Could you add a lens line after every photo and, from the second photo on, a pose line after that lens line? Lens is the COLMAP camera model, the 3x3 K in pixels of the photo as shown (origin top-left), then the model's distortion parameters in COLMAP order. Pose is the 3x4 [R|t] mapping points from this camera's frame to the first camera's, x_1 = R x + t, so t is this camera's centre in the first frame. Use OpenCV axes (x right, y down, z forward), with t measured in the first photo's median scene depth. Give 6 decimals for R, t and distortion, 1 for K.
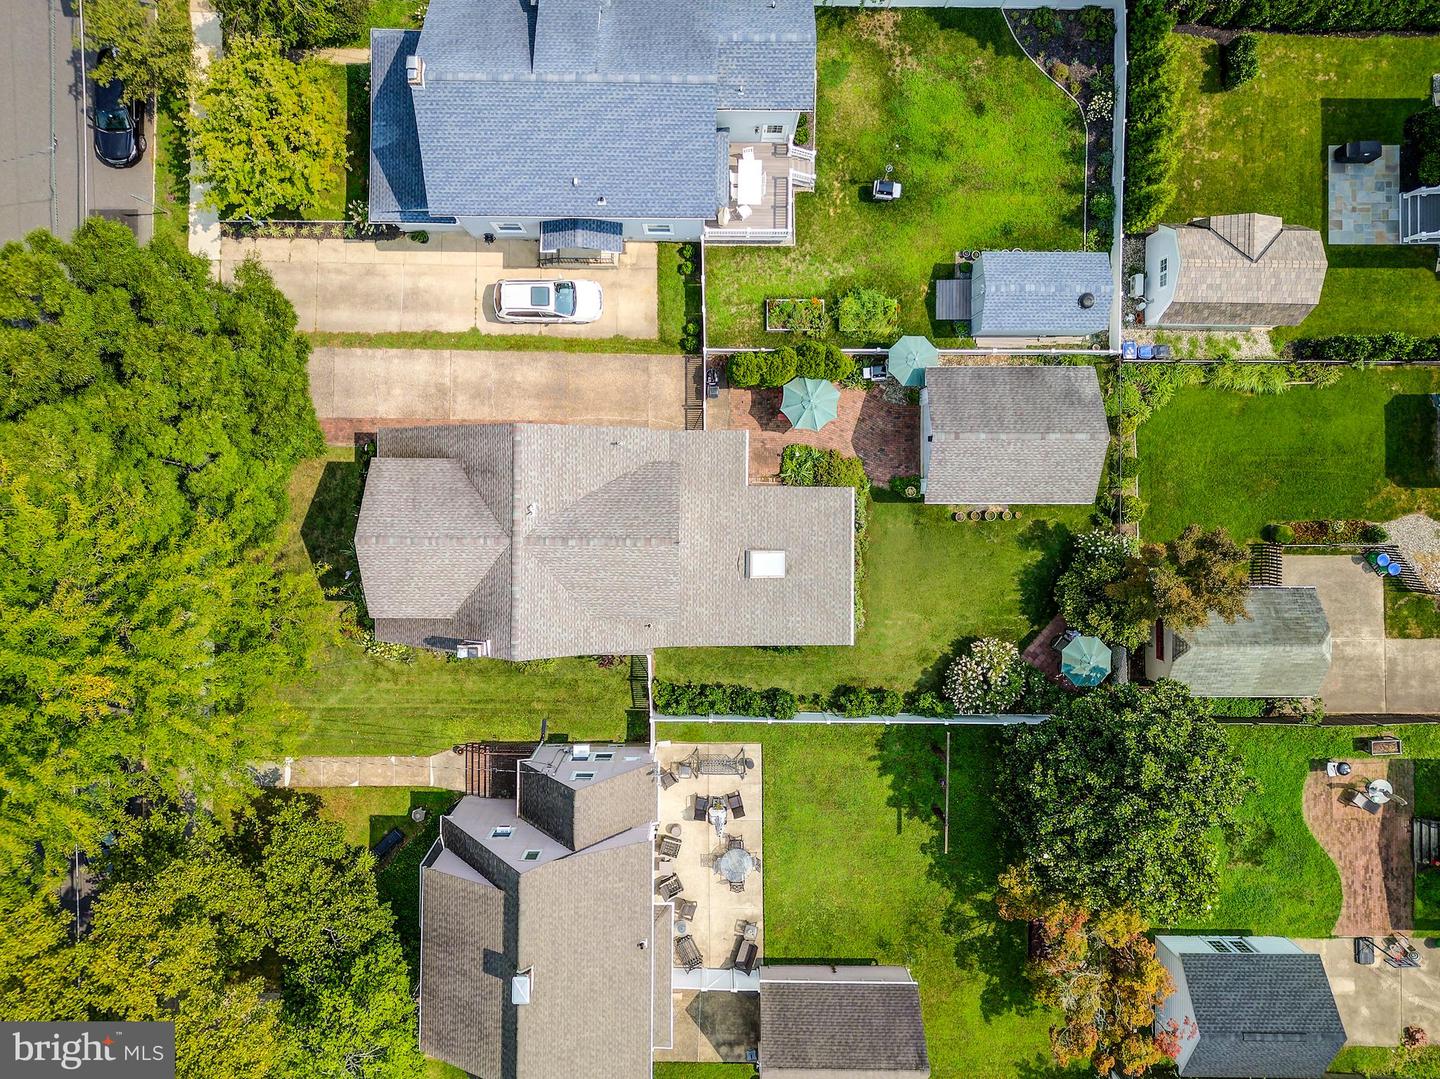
lens RADIAL K [[1073.3, 0, 716.0], [0, 1073.3, 534.6], [0, 0, 1]] dist [0.000938, -0.006537]
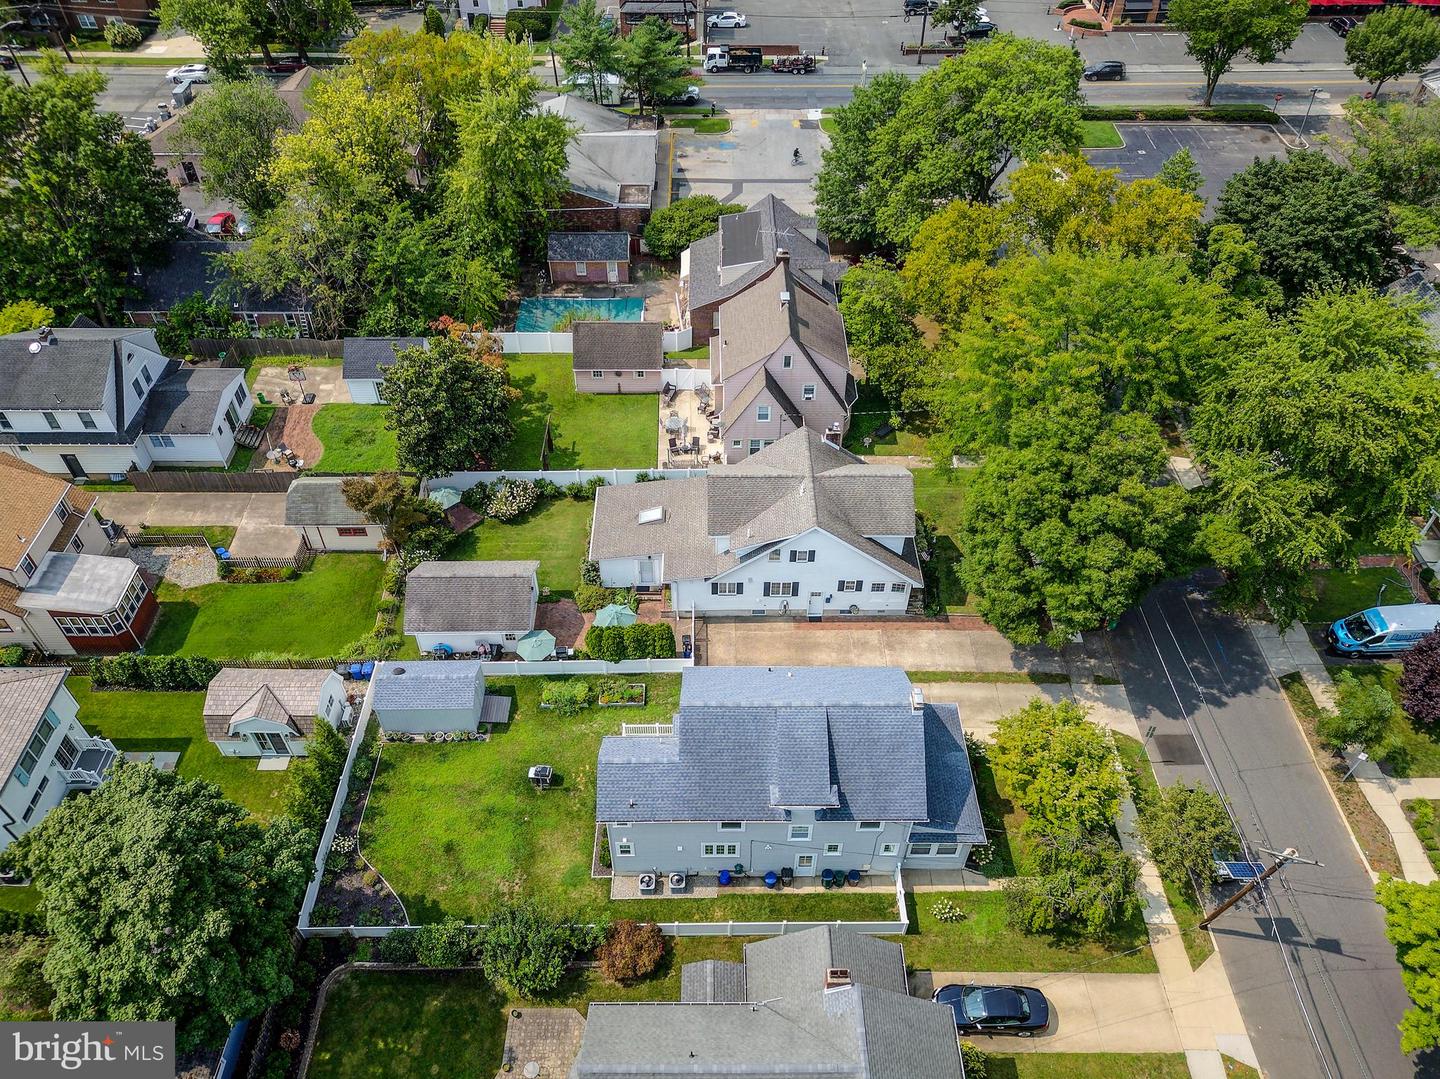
lens RADIAL K [[1073.3, 0, 716.0], [0, 1073.3, 534.6], [0, 0, 1]] dist [0.000938, -0.006537]
pose [[-0.999881, 0.012204, -0.009475, -0.028122], [-0.015242, -0.678707, 0.734251, -1.016723], [0.002530, 0.734308, 0.678812, -0.005546]]
